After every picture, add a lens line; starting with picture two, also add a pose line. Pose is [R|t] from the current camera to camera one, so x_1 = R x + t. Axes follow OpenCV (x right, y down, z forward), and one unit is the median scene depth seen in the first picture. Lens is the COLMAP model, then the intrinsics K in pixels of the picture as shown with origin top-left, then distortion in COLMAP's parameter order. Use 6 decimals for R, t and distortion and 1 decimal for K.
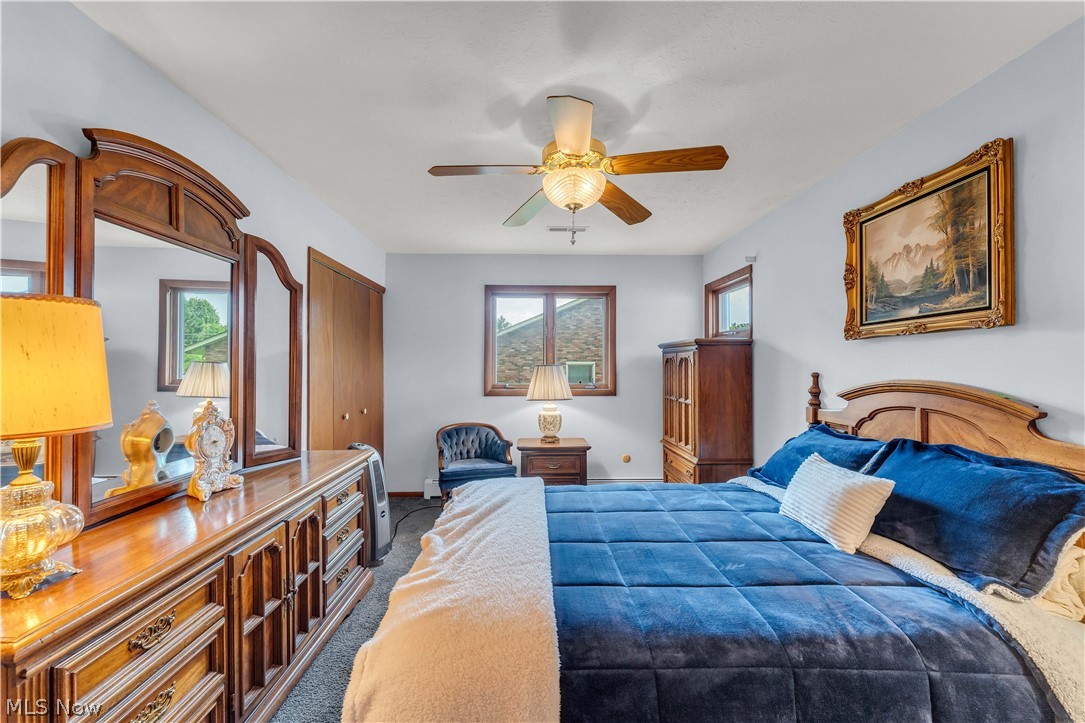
lens RADIAL K [[435.8, 0, 540.9], [0, 435.8, 362.2], [0, 0, 1]] dist [0.000212, -0.001077]
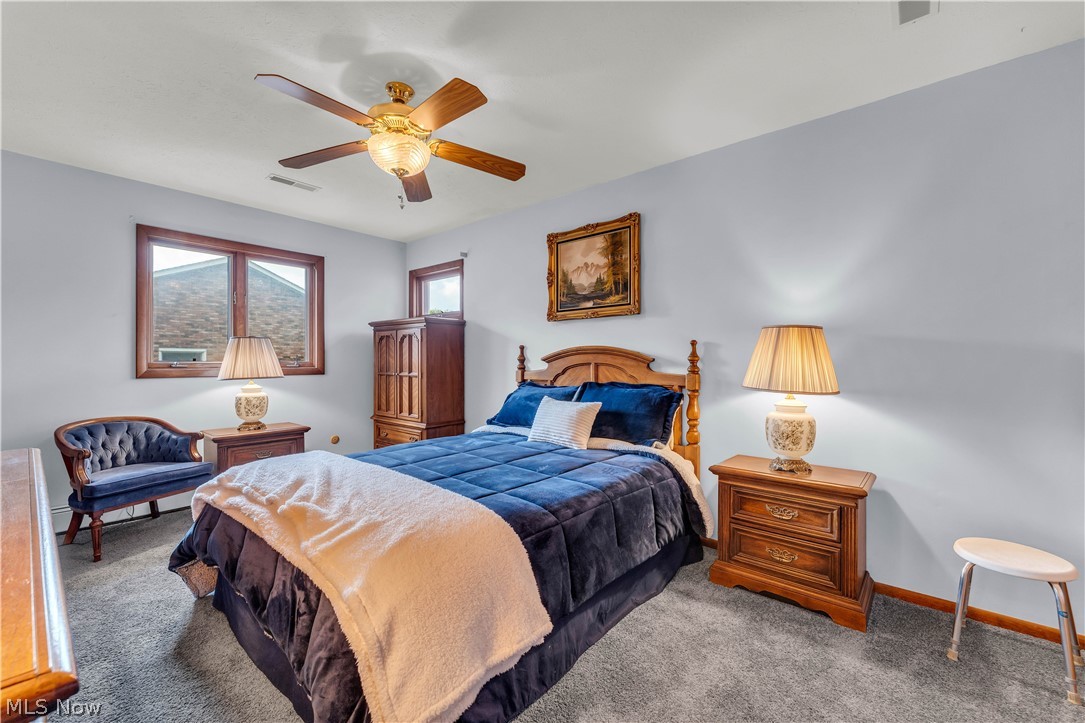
lens RADIAL K [[435.8, 0, 542.7], [0, 435.8, 361.0], [0, 0, 1]] dist [0.000212, -0.001077]
pose [[0.667013, -0.001328, 0.745045, -0.388839], [-0.006481, 0.999950, 0.007584, 0.069235], [-0.745018, -0.009887, 0.666971, 0.037527]]
